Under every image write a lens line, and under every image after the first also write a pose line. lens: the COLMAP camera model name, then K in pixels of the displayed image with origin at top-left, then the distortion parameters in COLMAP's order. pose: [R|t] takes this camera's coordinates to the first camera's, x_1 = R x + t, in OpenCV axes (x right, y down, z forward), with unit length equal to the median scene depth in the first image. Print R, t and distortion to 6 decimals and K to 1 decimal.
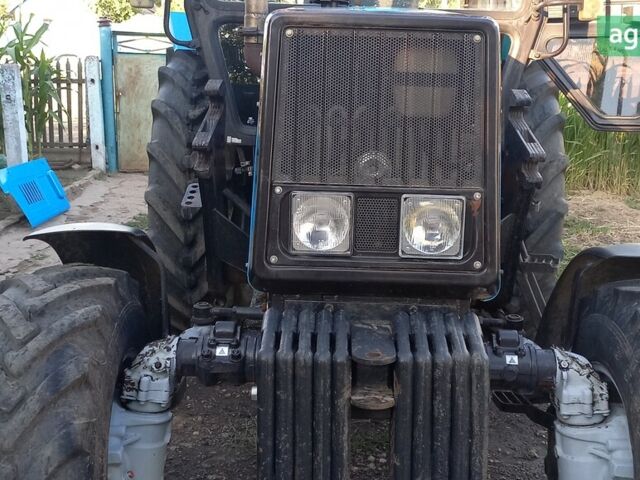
lens RADIAL K [[872.8, 0, 320.0], [0, 872.8, 240.0], [0, 0, 1]] dist [0.126021, -0.142983]
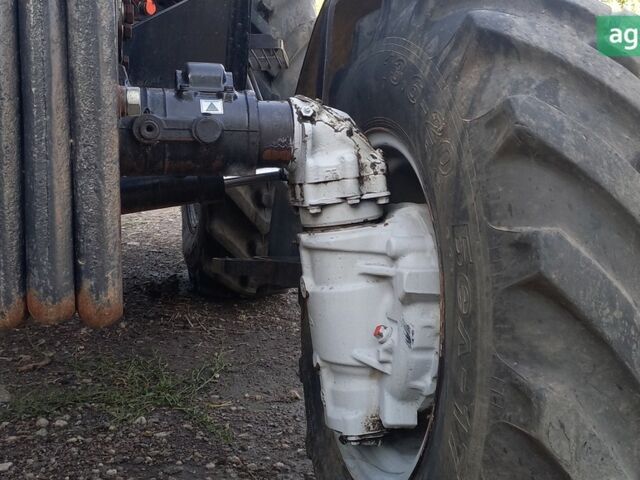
lens RADIAL K [[820.1, 0, 321.9], [0, 820.1, 249.6], [0, 0, 1]] dist [0.131781, -0.251045]
pose [[0.970232, -0.037549, 0.239250, 0.156982], [0.062088, 0.993456, -0.095869, 0.267548], [-0.234084, 0.107869, 0.966214, 0.502344]]
